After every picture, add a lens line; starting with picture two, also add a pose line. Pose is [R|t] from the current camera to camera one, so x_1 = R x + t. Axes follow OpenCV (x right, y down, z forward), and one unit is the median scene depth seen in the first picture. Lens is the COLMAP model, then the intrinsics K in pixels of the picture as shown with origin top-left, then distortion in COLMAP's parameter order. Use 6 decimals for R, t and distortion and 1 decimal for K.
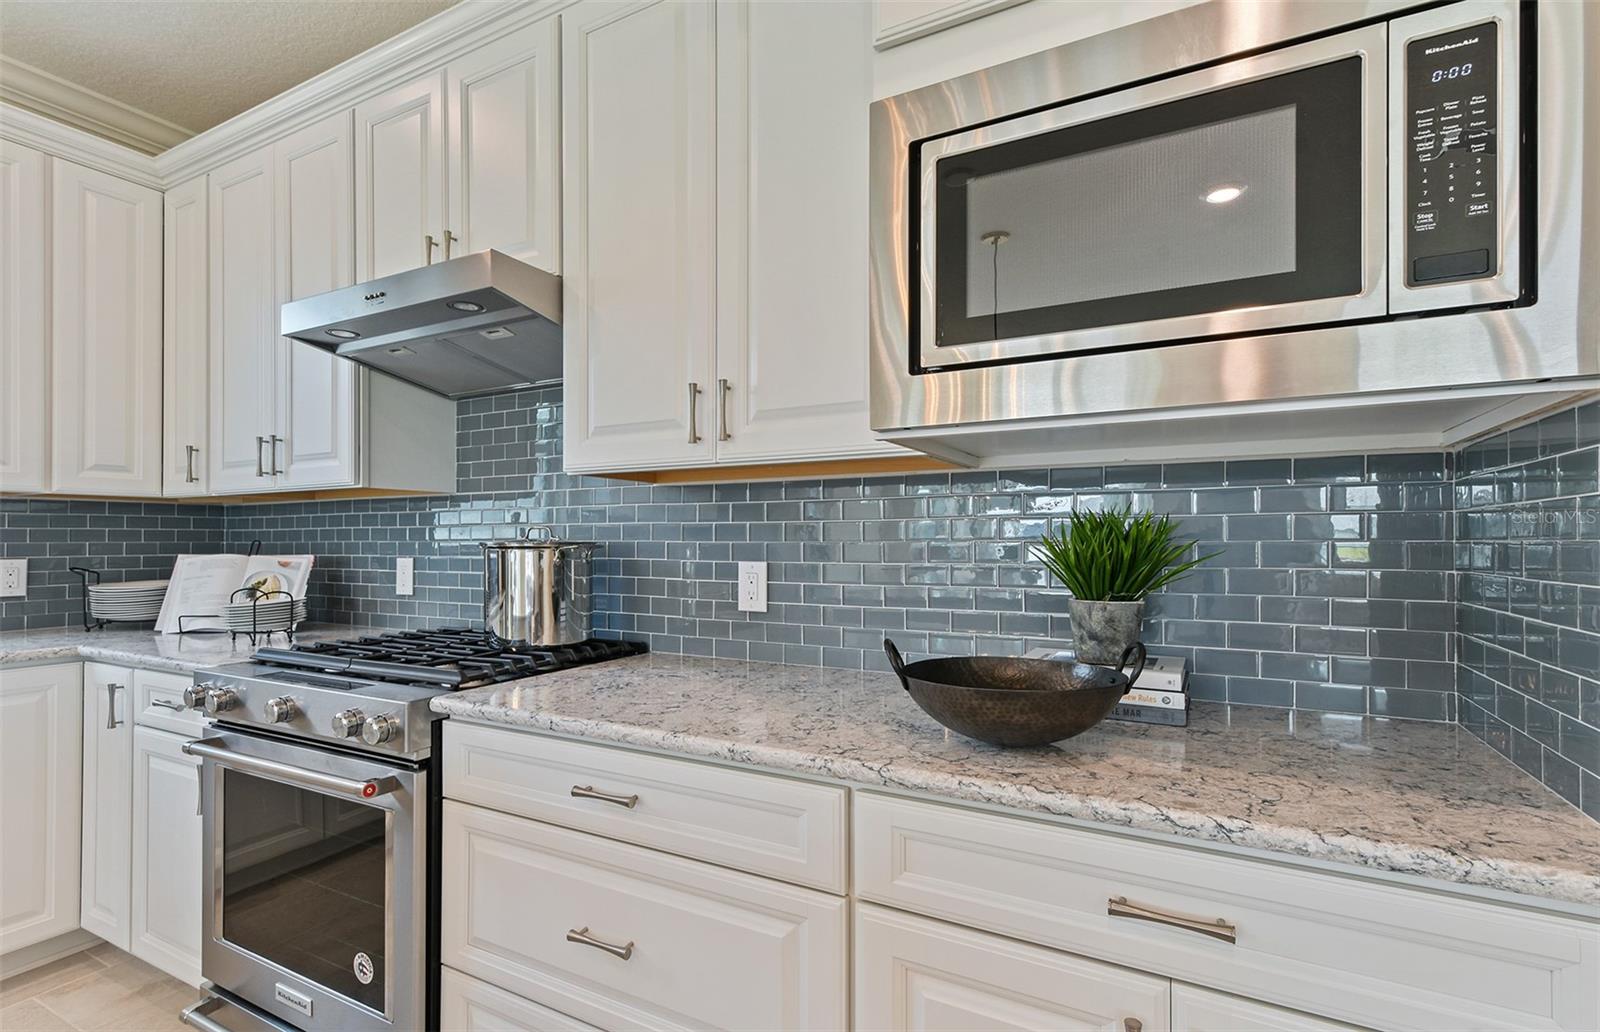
lens RADIAL K [[742.6, 0, 794.8], [0, 742.6, 534.3], [0, 0, 1]] dist [0.007758, 0.000101]
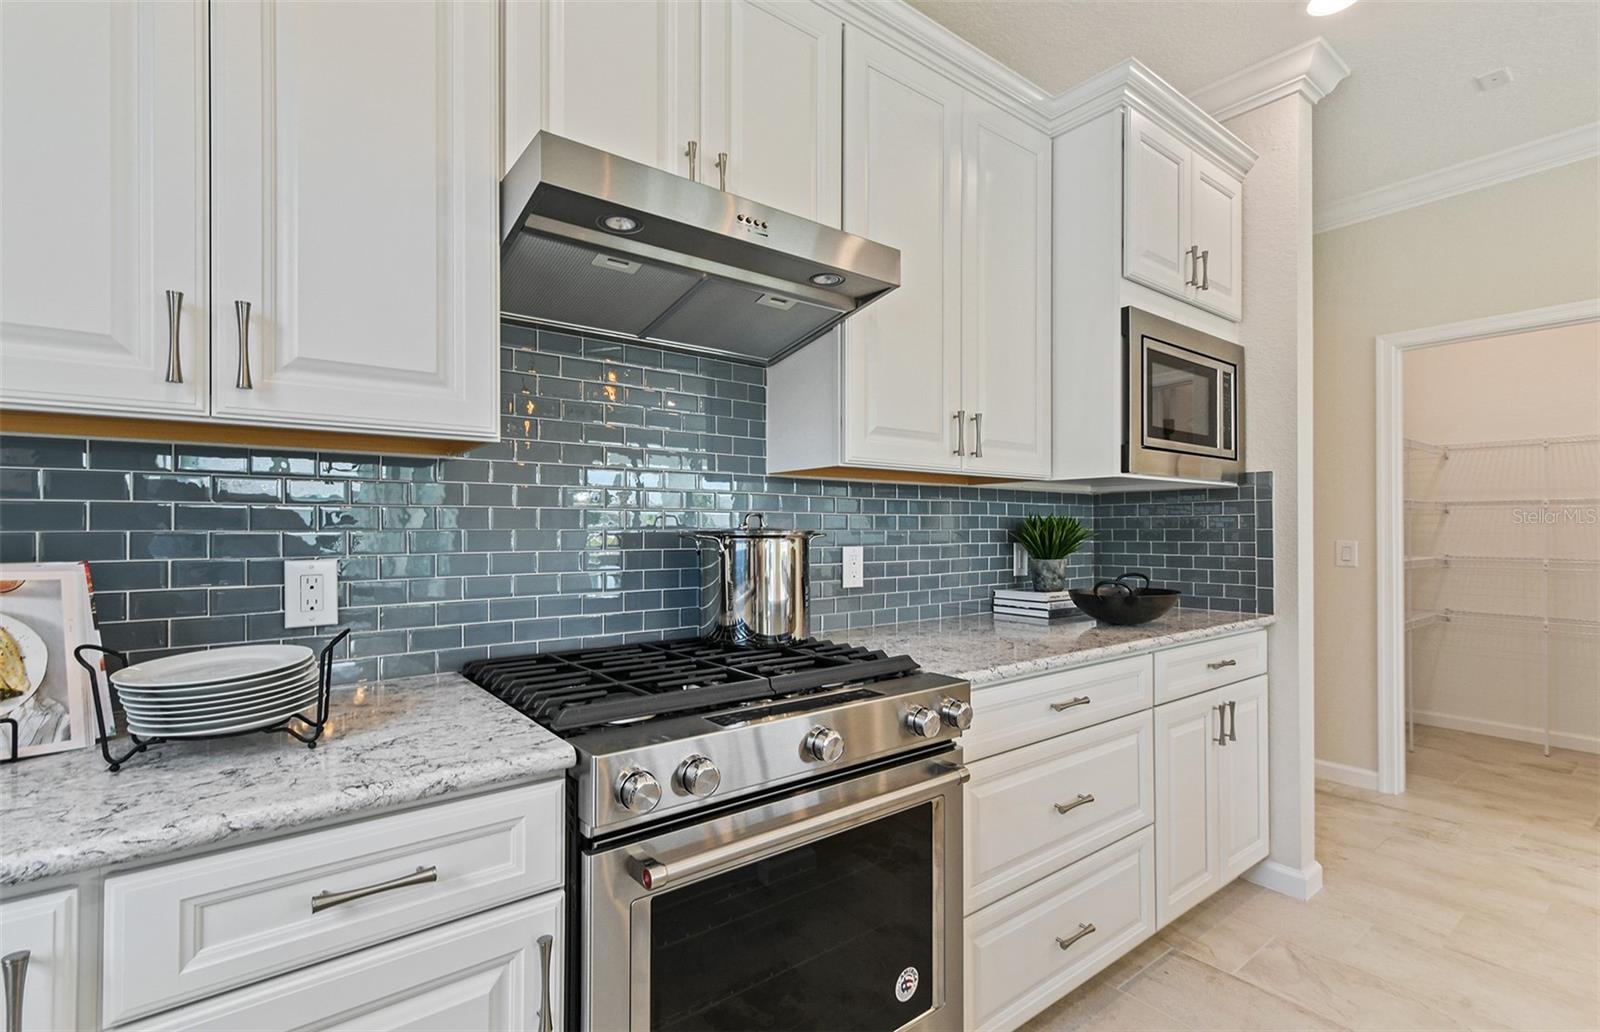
lens RADIAL K [[693.2, 0, 771.8], [0, 693.2, 529.2], [0, 0, 1]] dist [-0.001685, -0.000140]
pose [[0.438605, 0.001203, 0.898679, -1.146360], [-0.005730, 0.999983, 0.001459, 0.007365], [-0.898662, -0.005789, 0.438604, 0.618688]]
